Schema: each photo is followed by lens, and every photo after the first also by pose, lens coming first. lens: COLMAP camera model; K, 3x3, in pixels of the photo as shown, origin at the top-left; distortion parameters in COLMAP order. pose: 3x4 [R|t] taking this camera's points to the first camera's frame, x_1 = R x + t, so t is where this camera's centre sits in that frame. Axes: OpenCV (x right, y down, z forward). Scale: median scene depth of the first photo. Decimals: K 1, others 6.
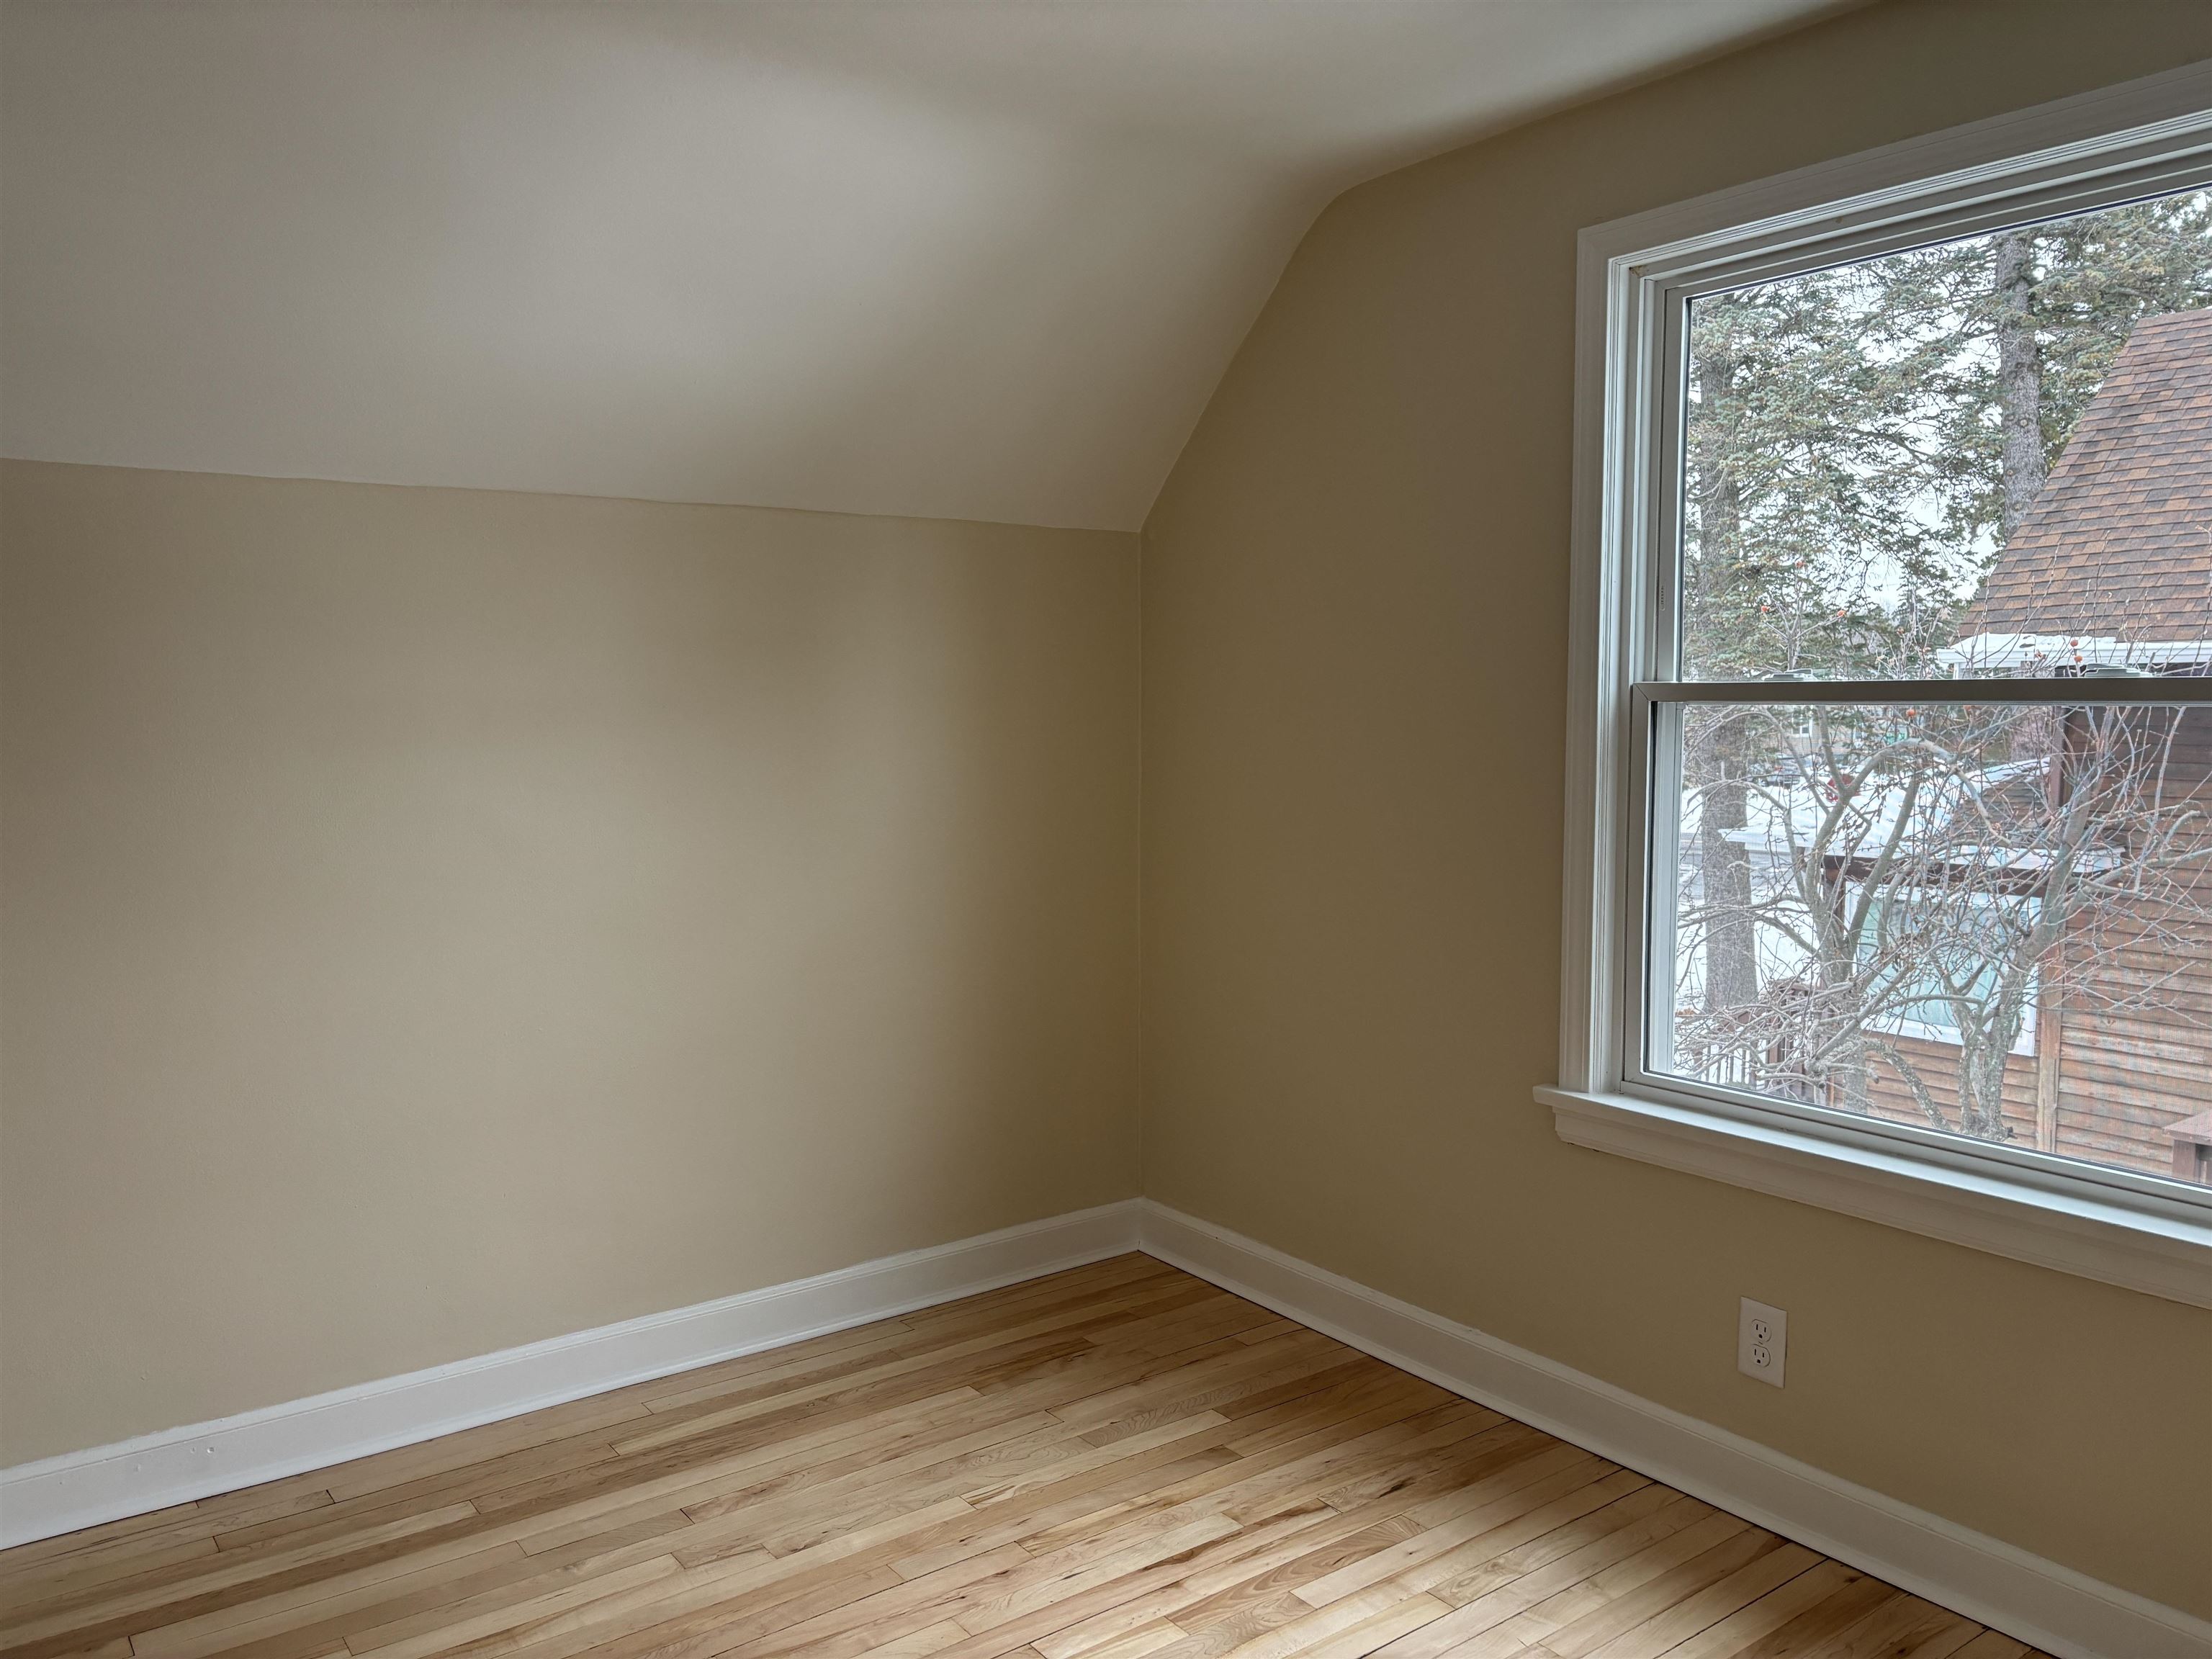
lens RADIAL K [[1683.7, 0, 1098.0], [0, 1683.7, 845.4], [0, 0, 1]] dist [0.071403, -0.065324]
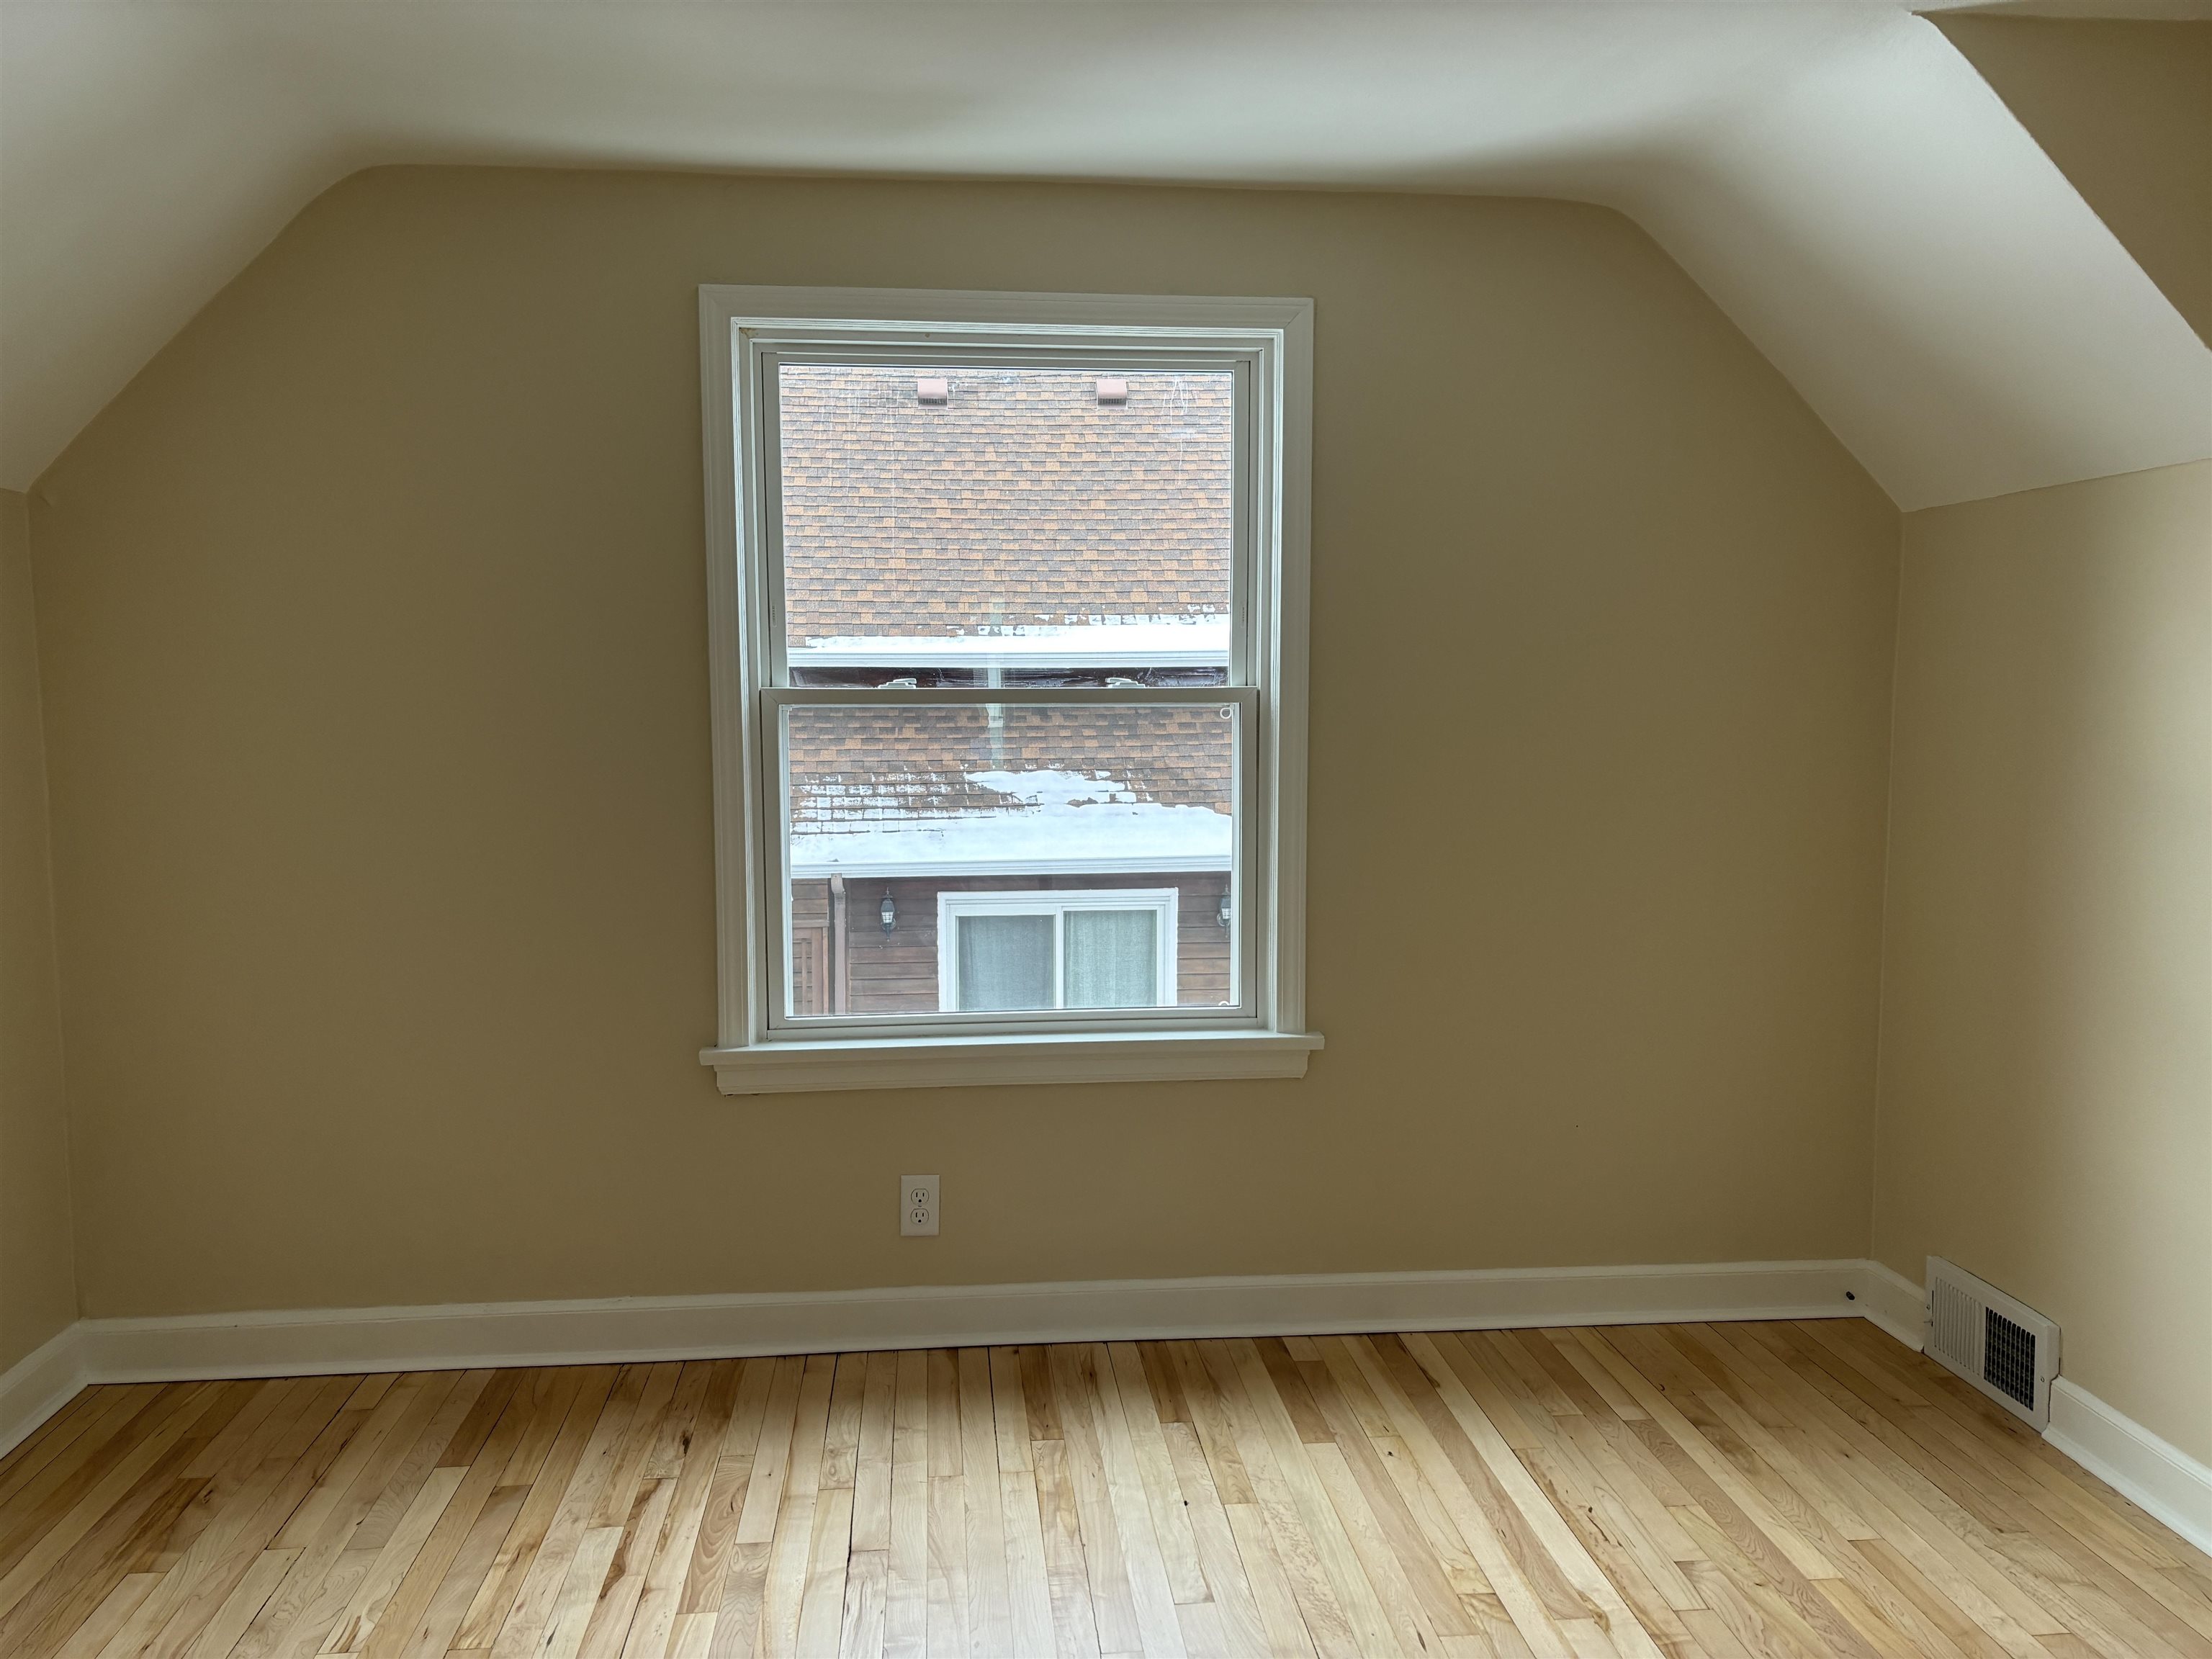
lens RADIAL K [[1683.7, 0, 1108.4], [0, 1683.7, 832.2], [0, 0, 1]] dist [0.071403, -0.065324]
pose [[0.512513, -0.074103, 0.855476, -0.560363], [0.079041, 0.996111, 0.038932, -0.022815], [-0.855034, 0.047665, 0.516377, 0.201813]]
